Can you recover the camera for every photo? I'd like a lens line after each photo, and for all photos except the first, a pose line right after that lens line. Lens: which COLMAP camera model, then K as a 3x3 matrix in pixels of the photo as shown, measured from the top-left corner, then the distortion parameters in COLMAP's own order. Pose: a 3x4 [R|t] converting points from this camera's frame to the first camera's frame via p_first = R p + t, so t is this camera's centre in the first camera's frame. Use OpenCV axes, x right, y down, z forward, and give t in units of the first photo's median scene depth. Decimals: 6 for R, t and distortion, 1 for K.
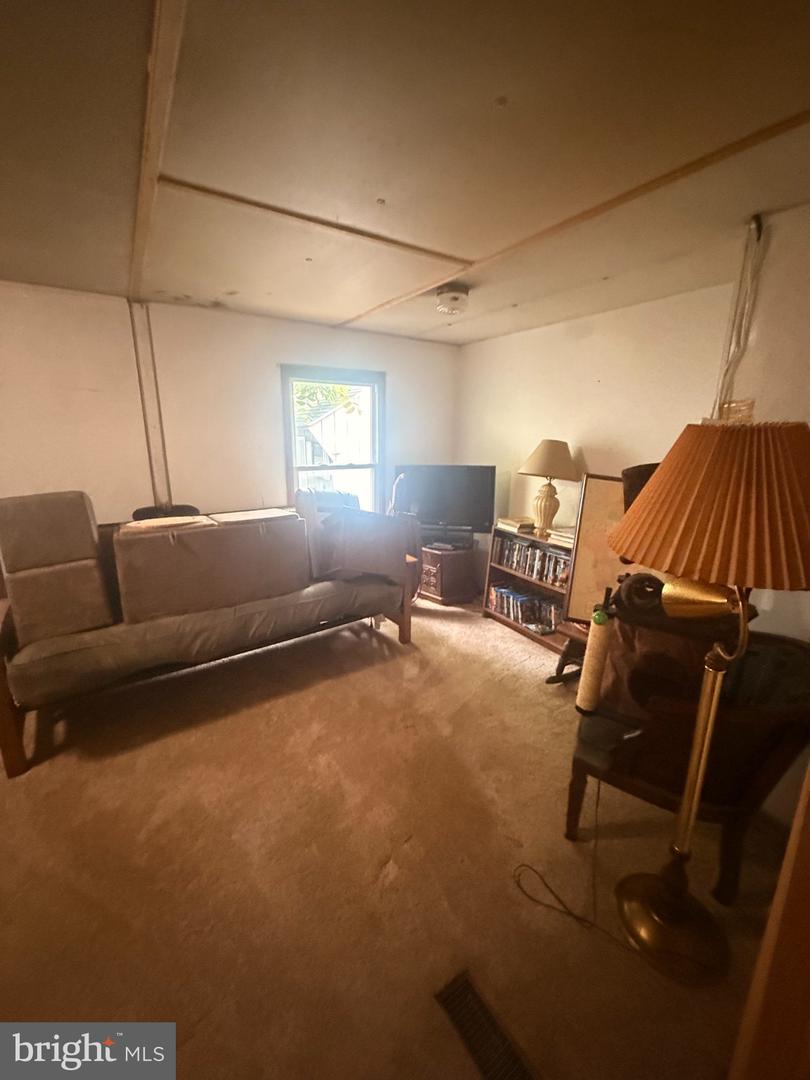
lens RADIAL K [[430.1, 0, 399.7], [0, 430.1, 535.4], [0, 0, 1]] dist [-0.000412, -0.000364]
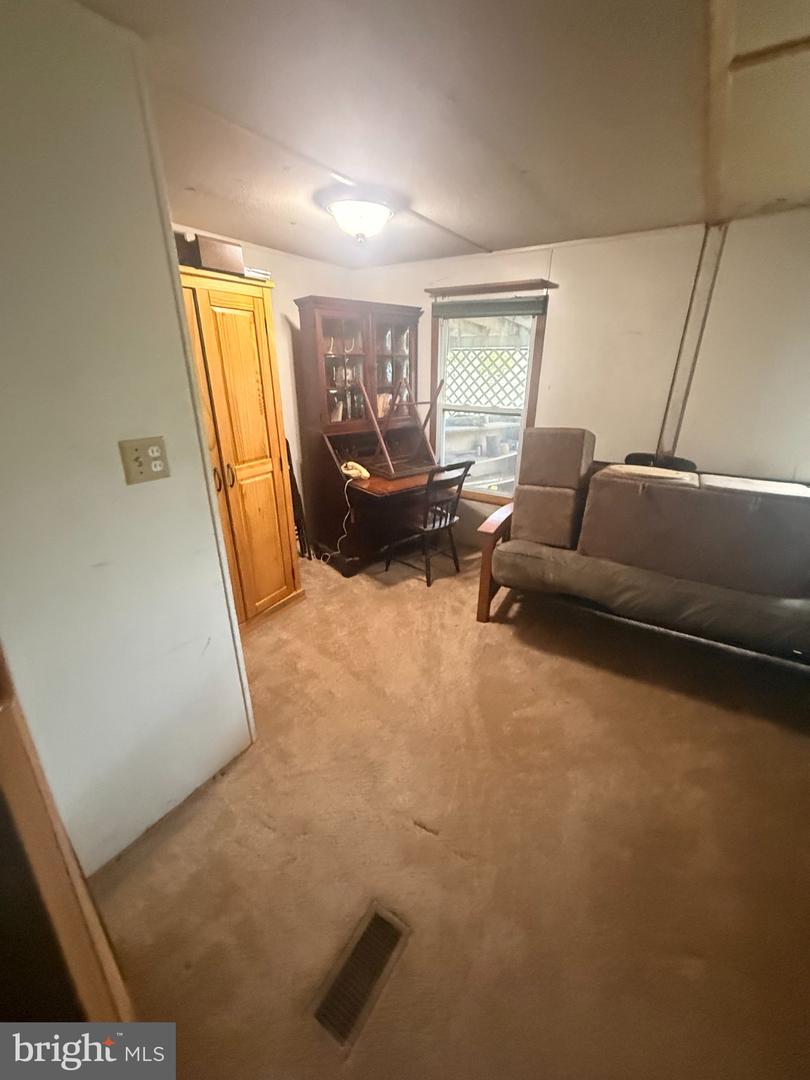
lens RADIAL K [[430.1, 0, 399.1], [0, 430.1, 539.1], [0, 0, 1]] dist [-0.000412, -0.000364]
pose [[0.405903, 0.339706, -0.848436, 0.117374], [-0.223884, 0.937025, 0.268067, -0.024467], [0.886069, 0.081142, 0.456396, 0.067825]]
